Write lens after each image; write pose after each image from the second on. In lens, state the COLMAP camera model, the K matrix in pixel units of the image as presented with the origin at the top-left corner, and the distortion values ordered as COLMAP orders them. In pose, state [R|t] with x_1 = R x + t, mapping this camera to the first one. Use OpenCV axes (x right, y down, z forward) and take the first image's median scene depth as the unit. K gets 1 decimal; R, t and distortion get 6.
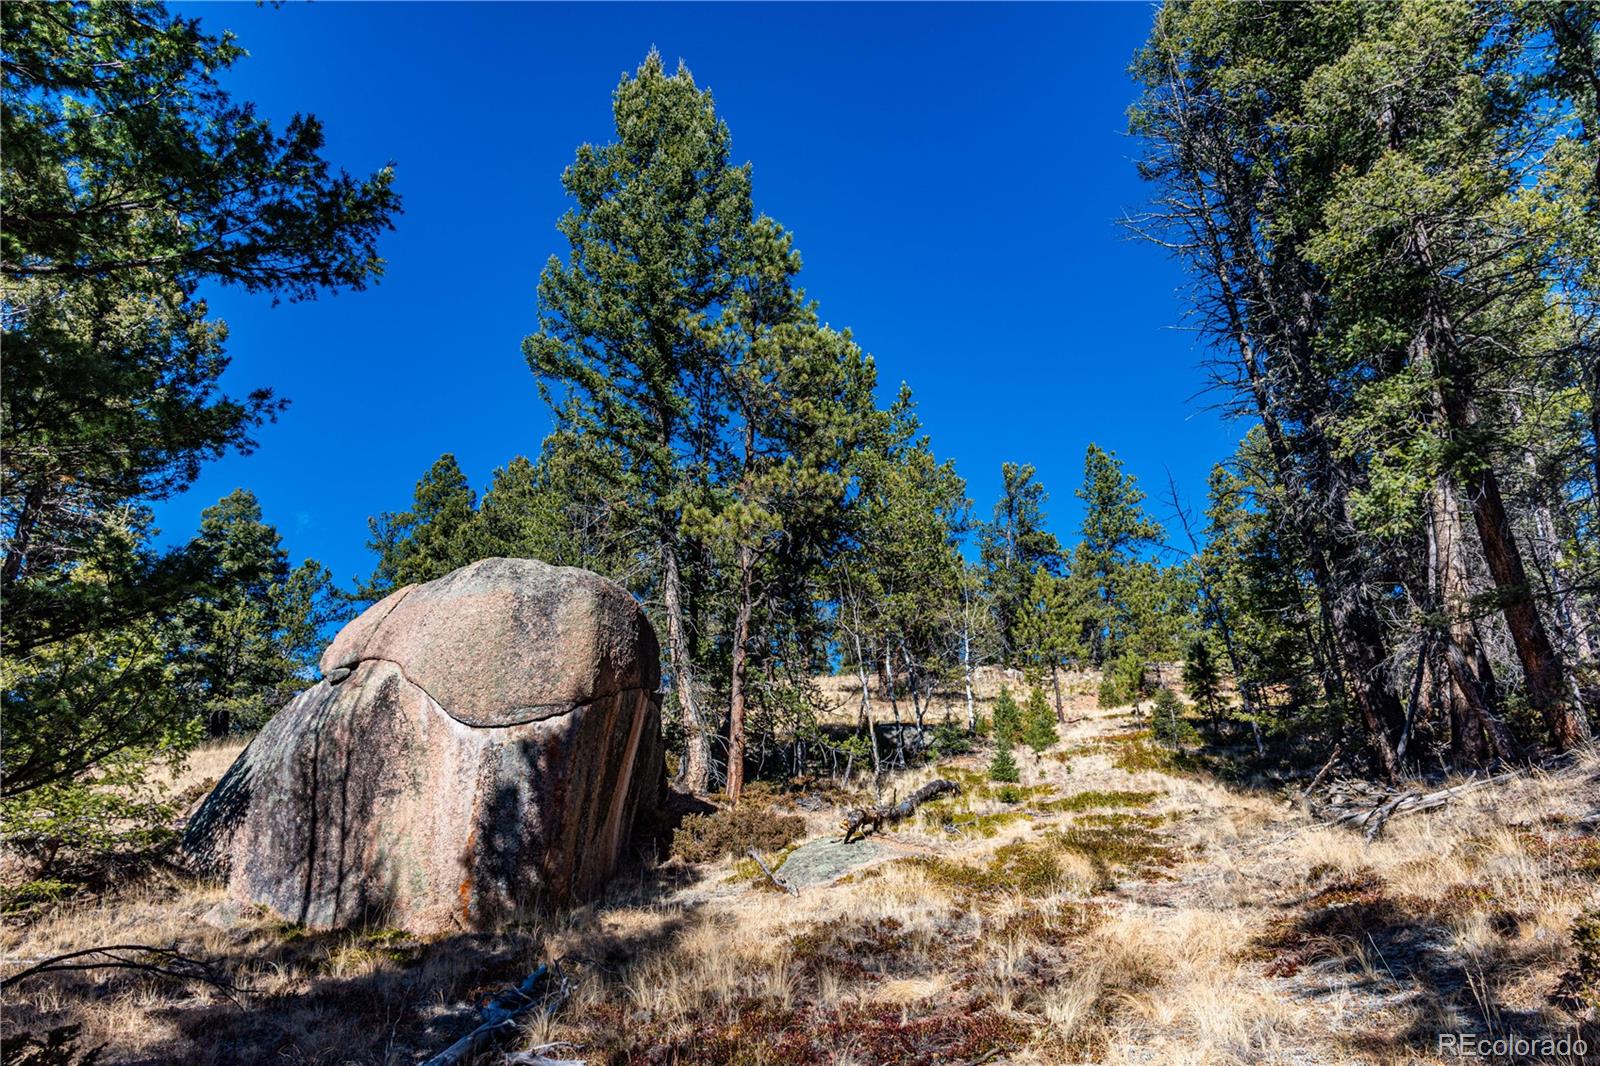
lens RADIAL K [[1052.2, 0, 800.0], [0, 1052.2, 533.0], [0, 0, 1]] dist [-0.004025, -0.002301]
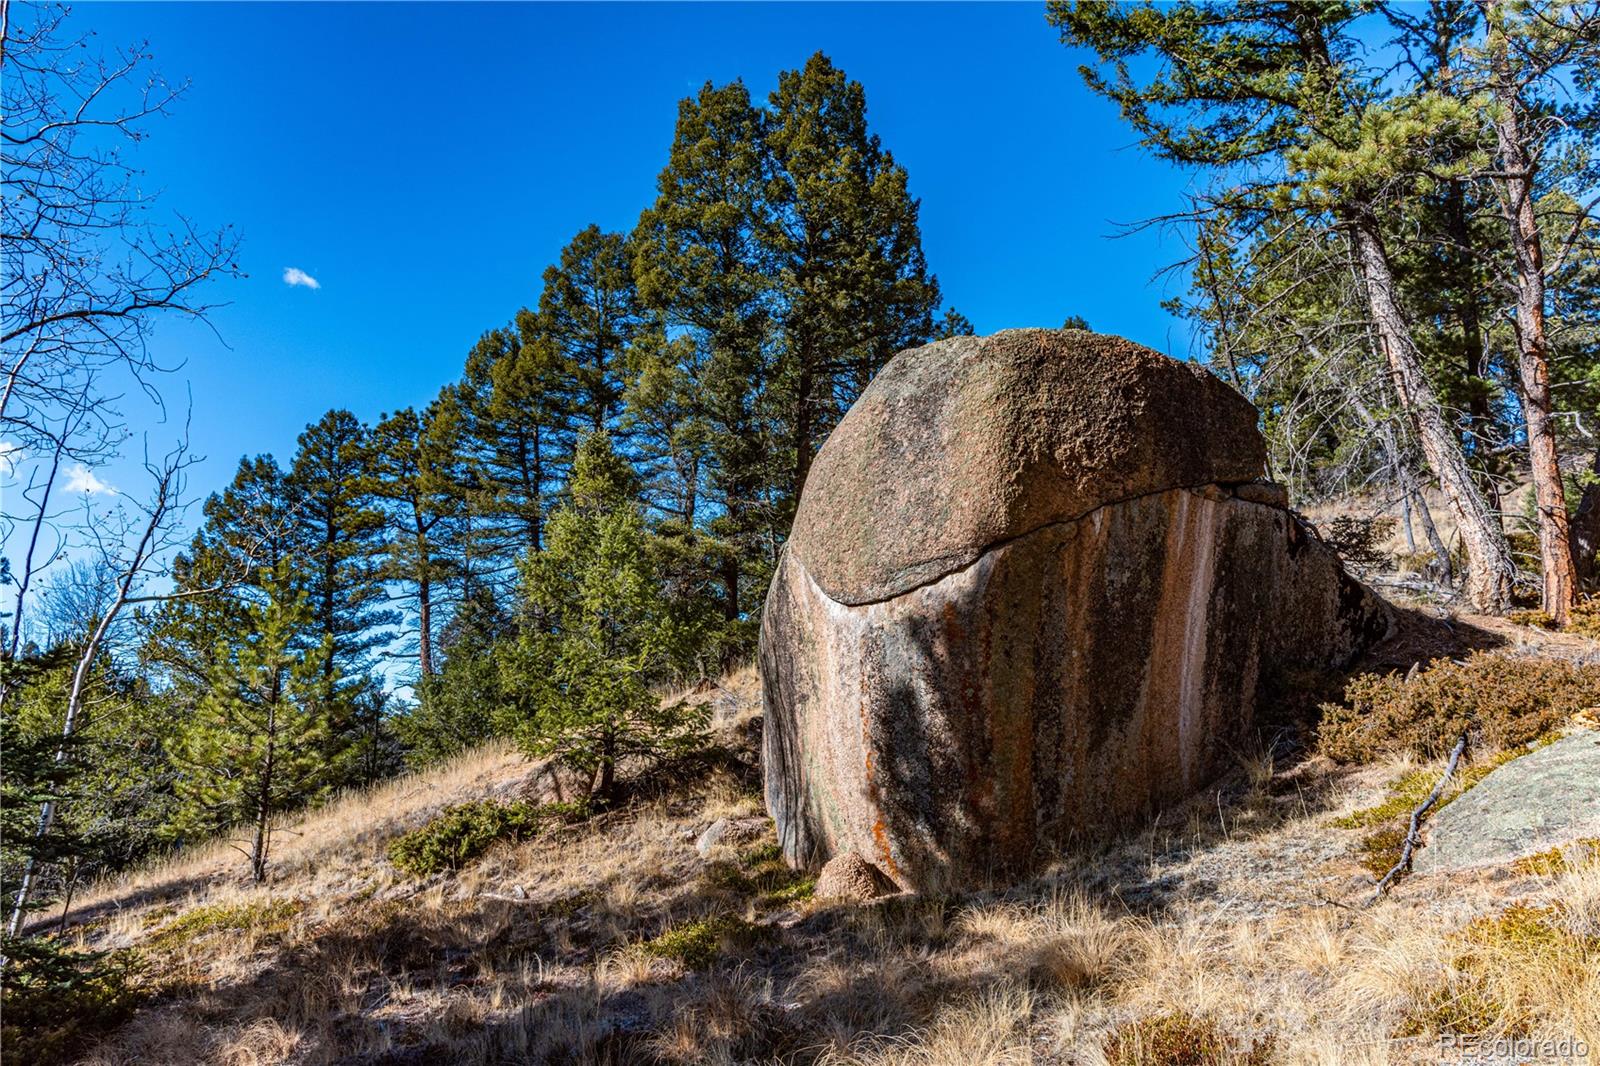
lens RADIAL K [[1052.2, 0, 800.0], [0, 1052.2, 533.0], [0, 0, 1]] dist [-0.004025, -0.002301]
pose [[0.610145, -0.143392, -0.779206, 0.215574], [0.293087, 0.954569, 0.053834, 0.091231], [0.736086, -0.261222, 0.624452, 0.553142]]
